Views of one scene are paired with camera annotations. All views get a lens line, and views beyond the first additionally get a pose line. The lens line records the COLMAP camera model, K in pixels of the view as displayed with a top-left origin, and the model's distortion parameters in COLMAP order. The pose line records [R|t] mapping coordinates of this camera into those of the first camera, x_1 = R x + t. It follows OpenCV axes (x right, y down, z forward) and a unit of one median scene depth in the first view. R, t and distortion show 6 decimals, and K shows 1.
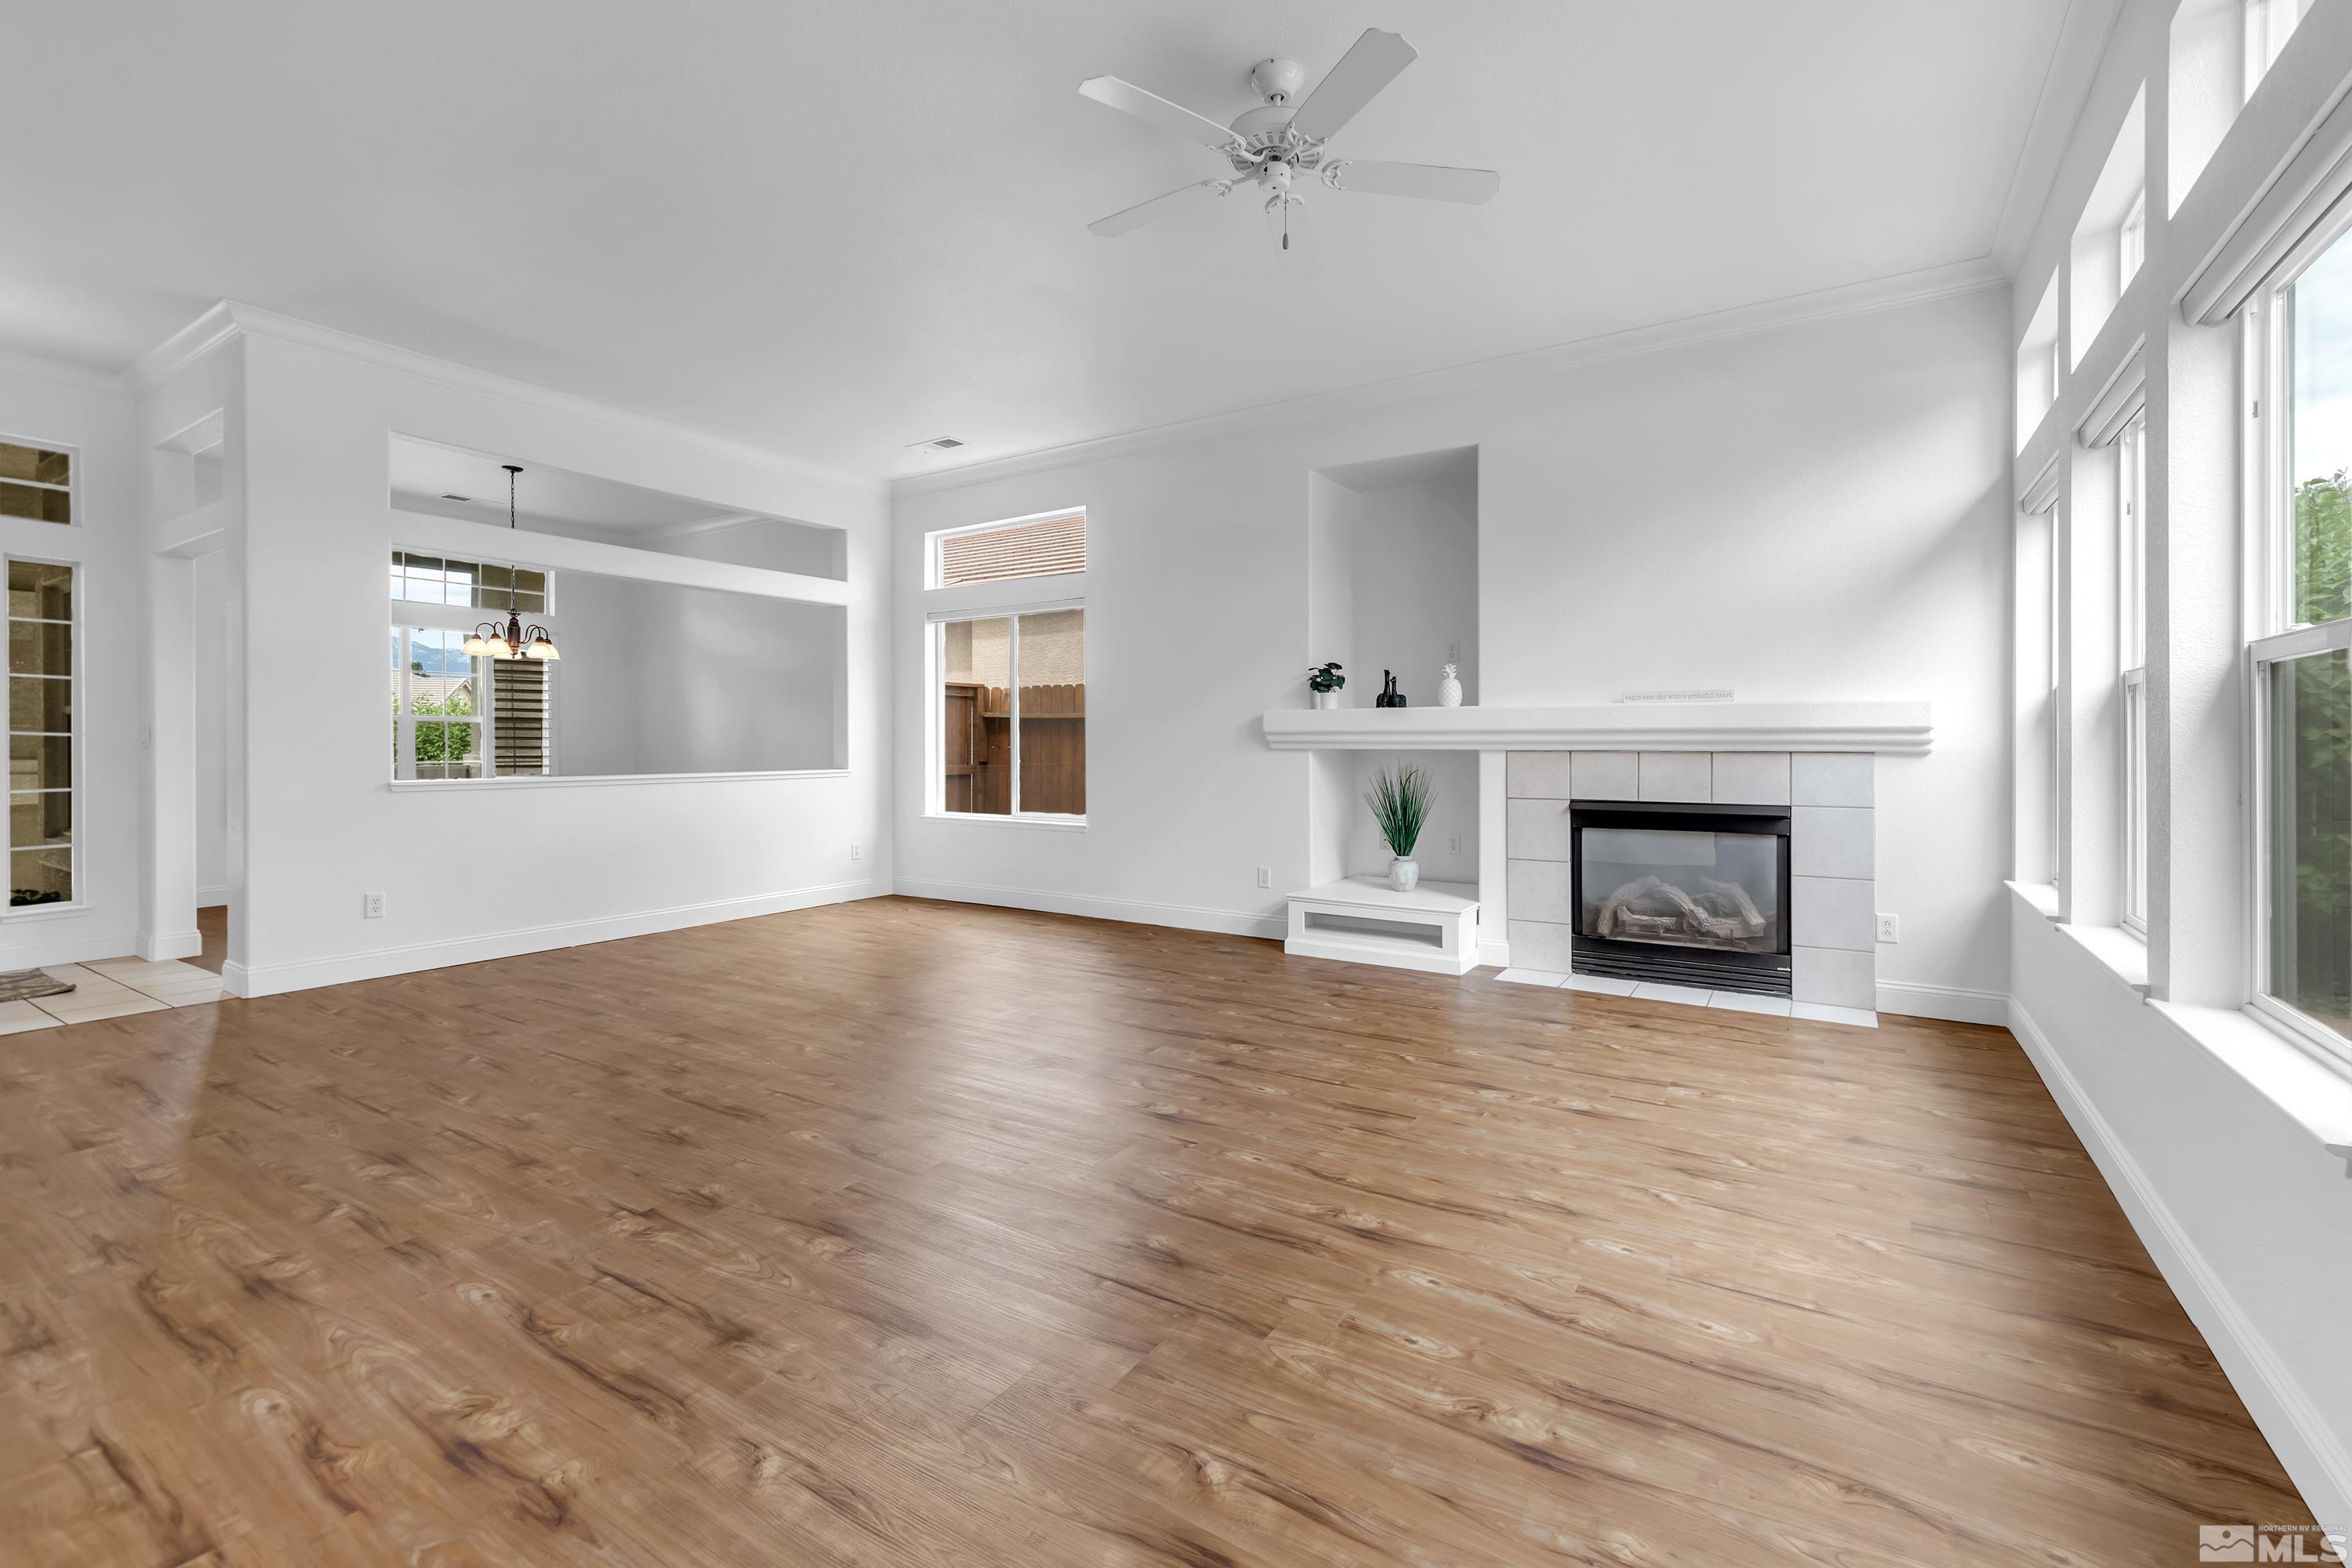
lens RADIAL K [[1013.8, 0, 1187.7], [0, 1013.8, 744.4], [0, 0, 1]] dist [0.002610, 0.000486]
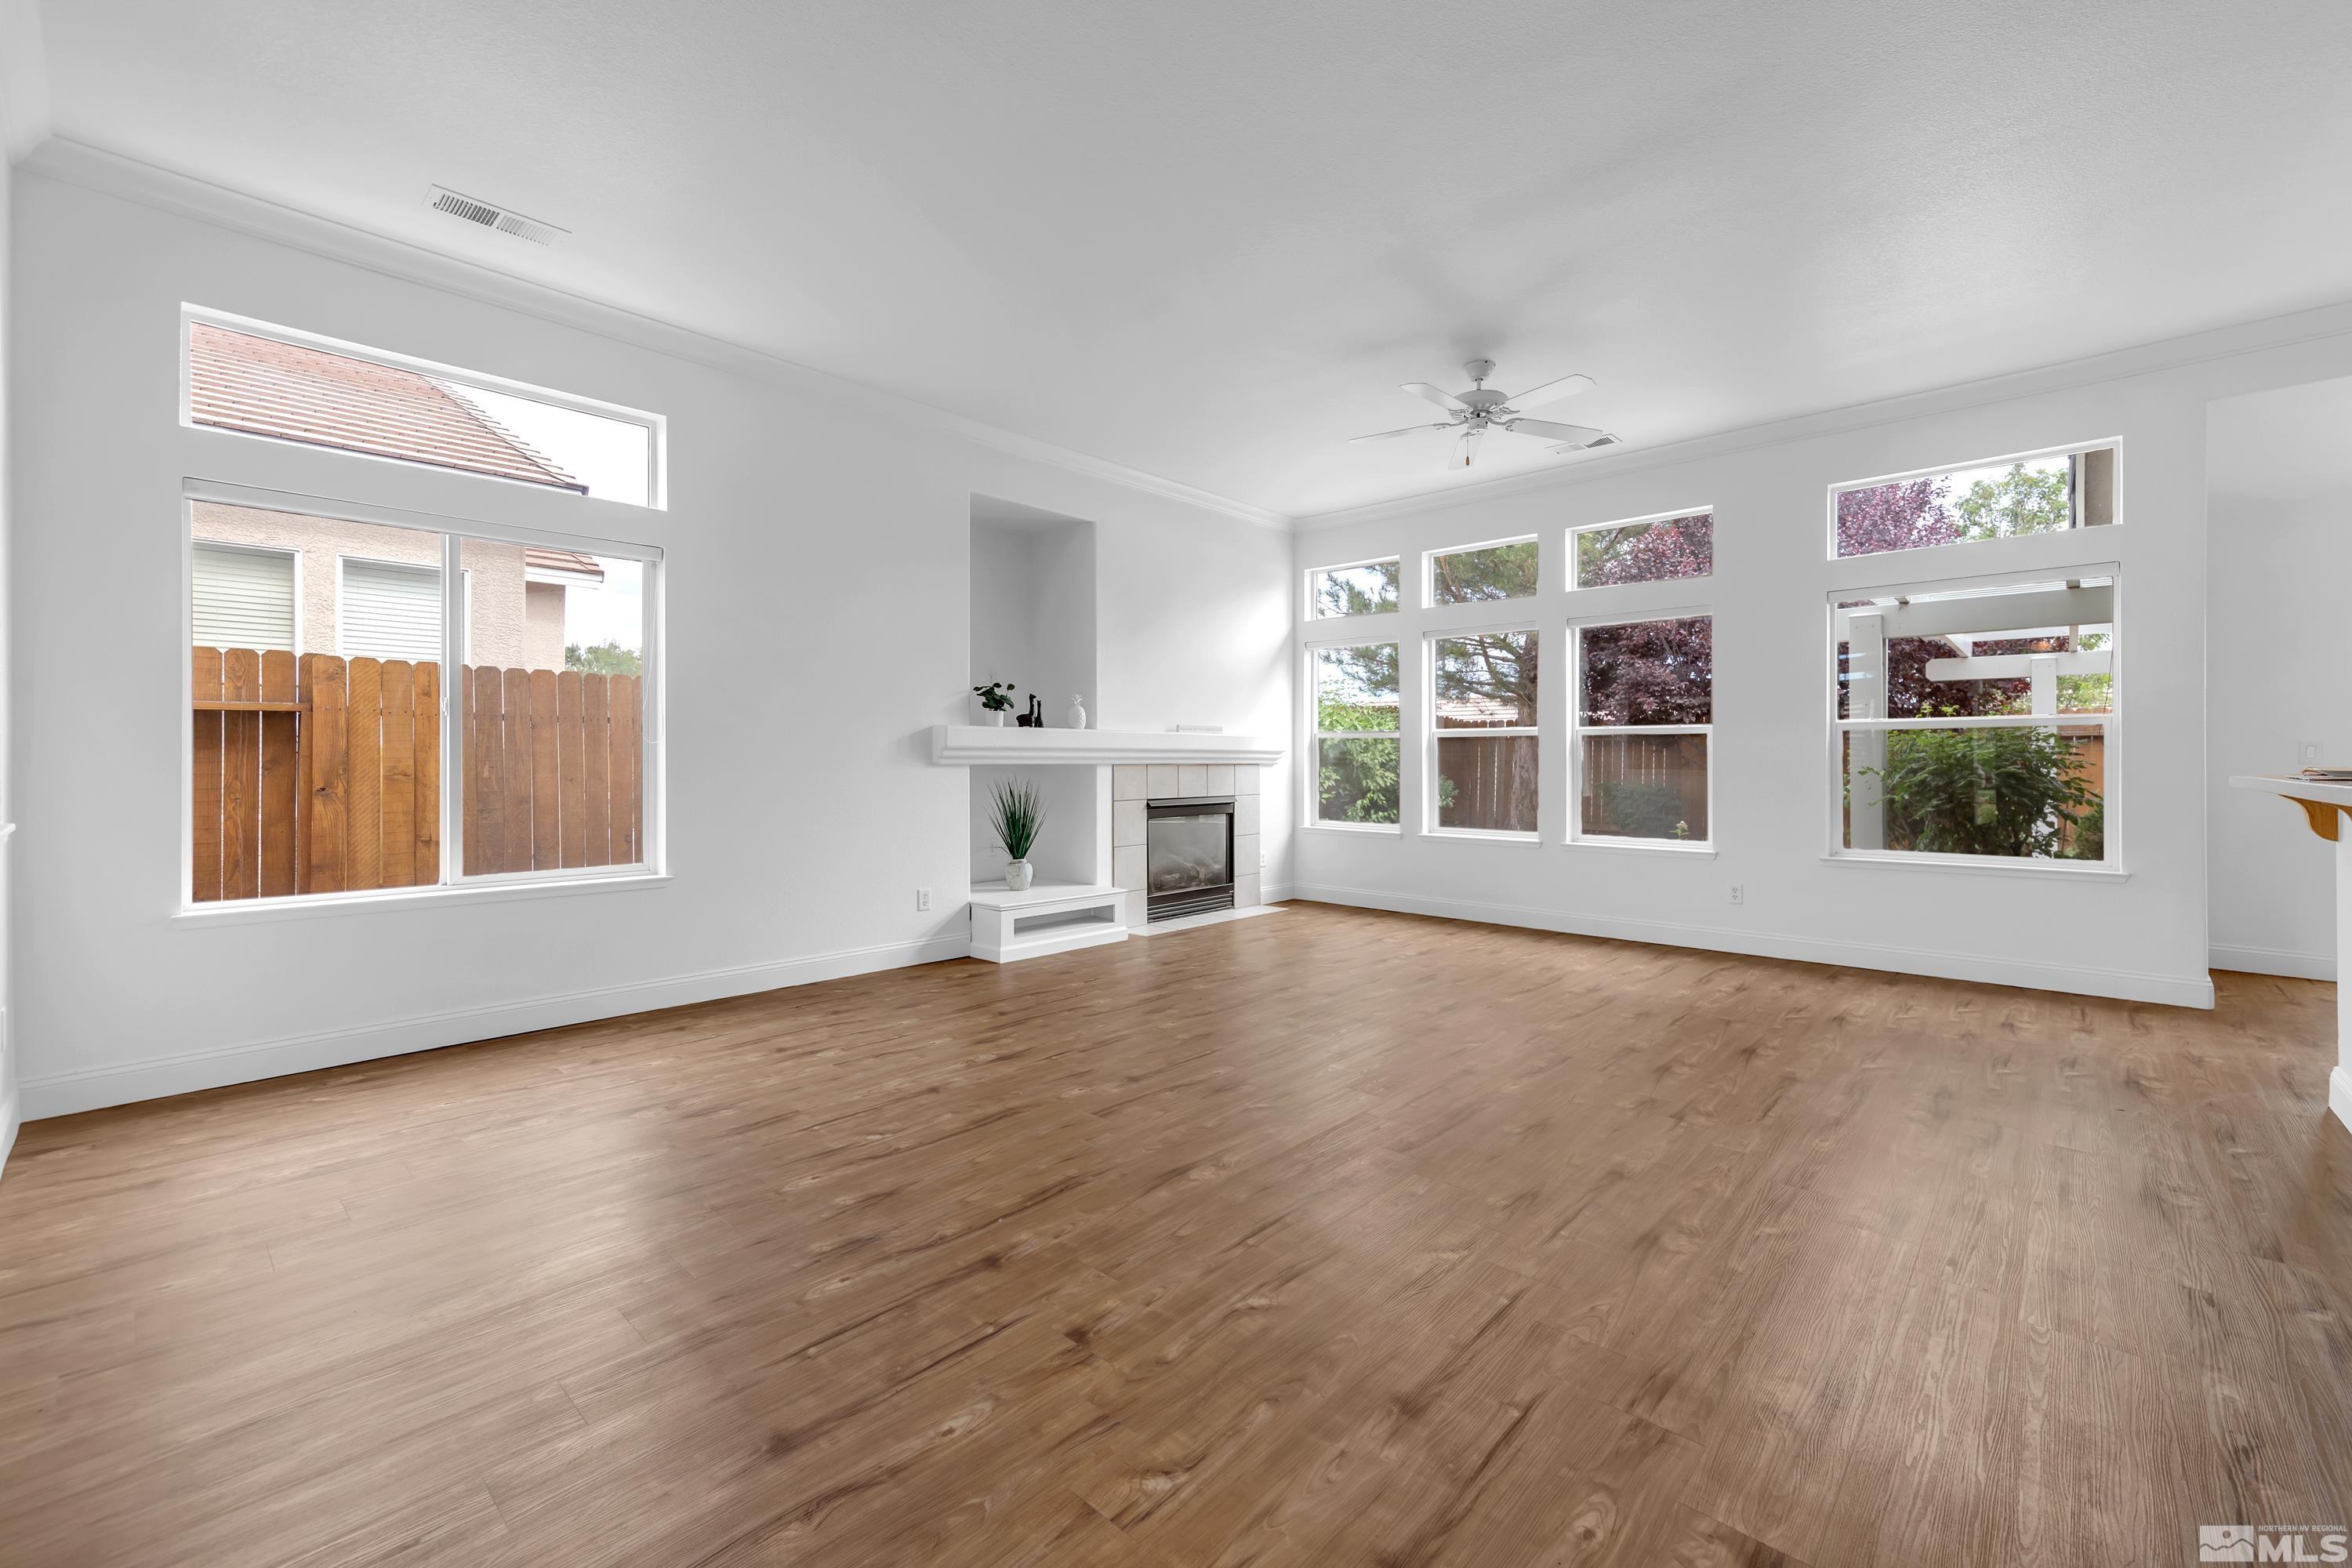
lens RADIAL K [[972.3, 0, 1224.1], [0, 972.3, 759.0], [0, 0, 1]] dist [0.010986, 0.000081]
pose [[0.150289, 0.000453, 0.988642, -0.959685], [-0.001560, 0.999999, -0.000221, -0.001265], [-0.988641, -0.001509, 0.150289, 0.713110]]
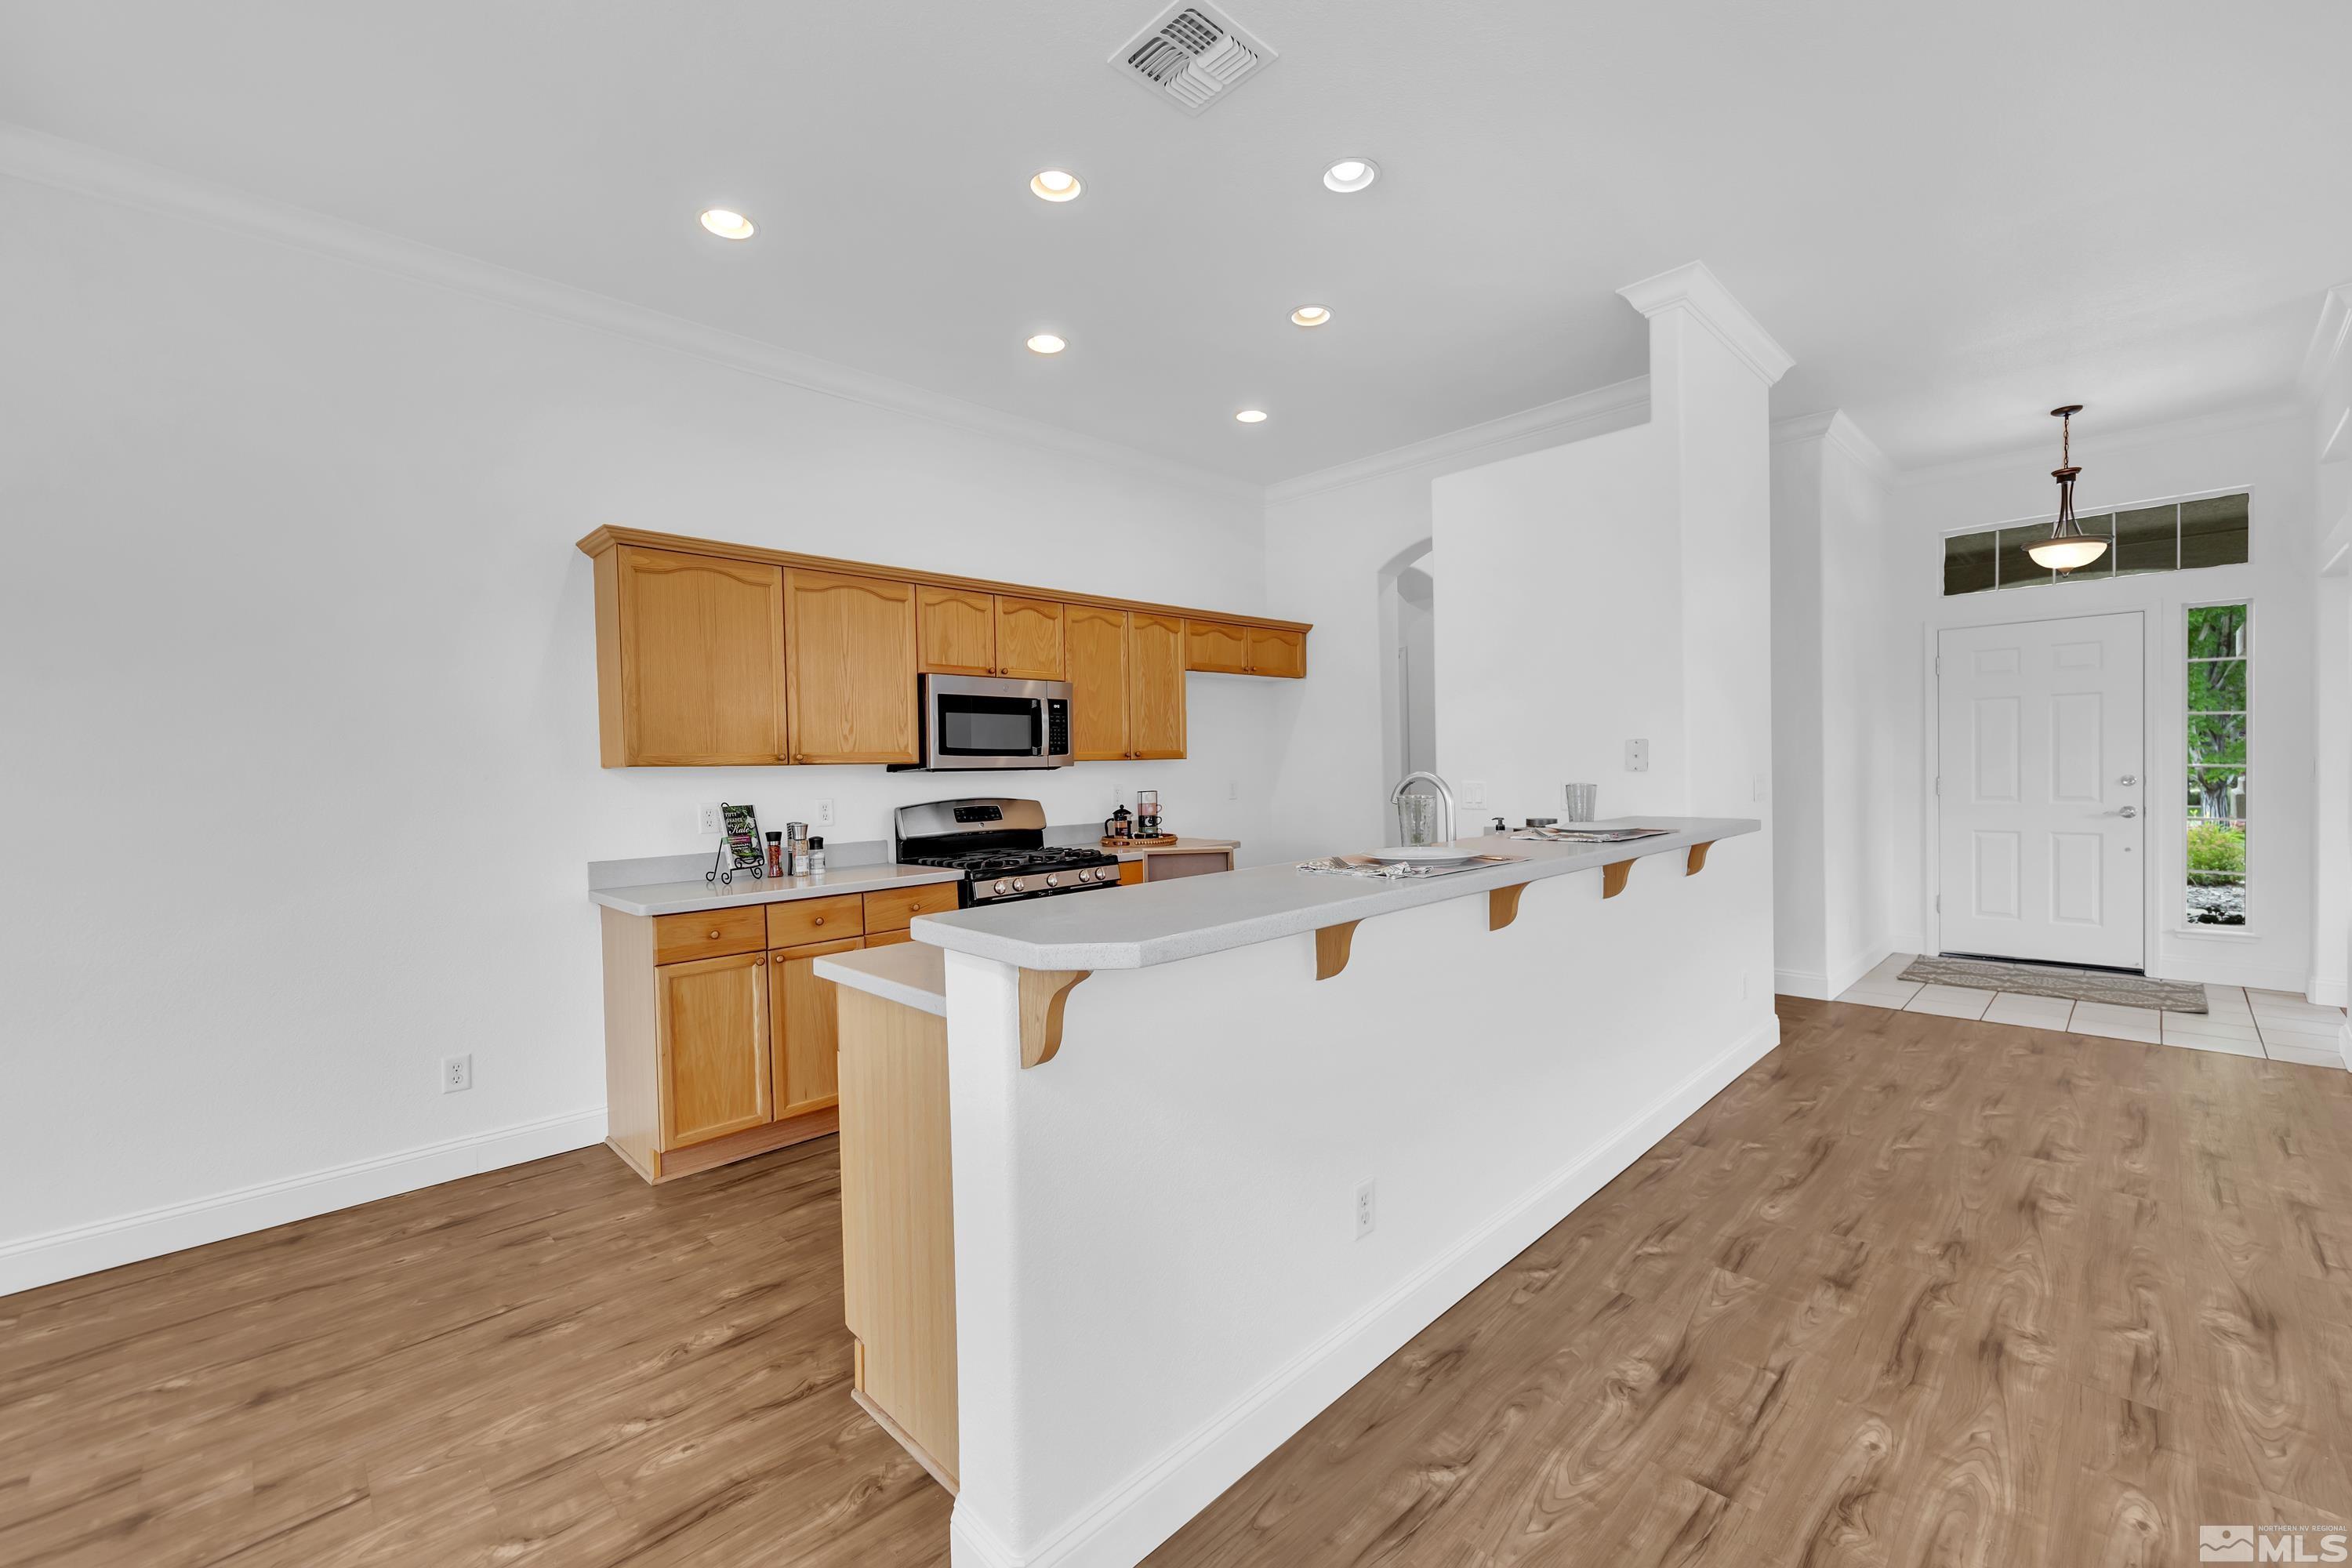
lens RADIAL K [[949.5, 0, 1192.7], [0, 949.5, 787.0], [0, 0, 1]] dist [0.002206, -0.000208]
pose [[-0.219560, 0.026051, -0.975251, 0.092314], [0.023561, 0.999493, 0.021394, -0.038114], [0.975315, -0.018280, -0.220062, 0.187751]]
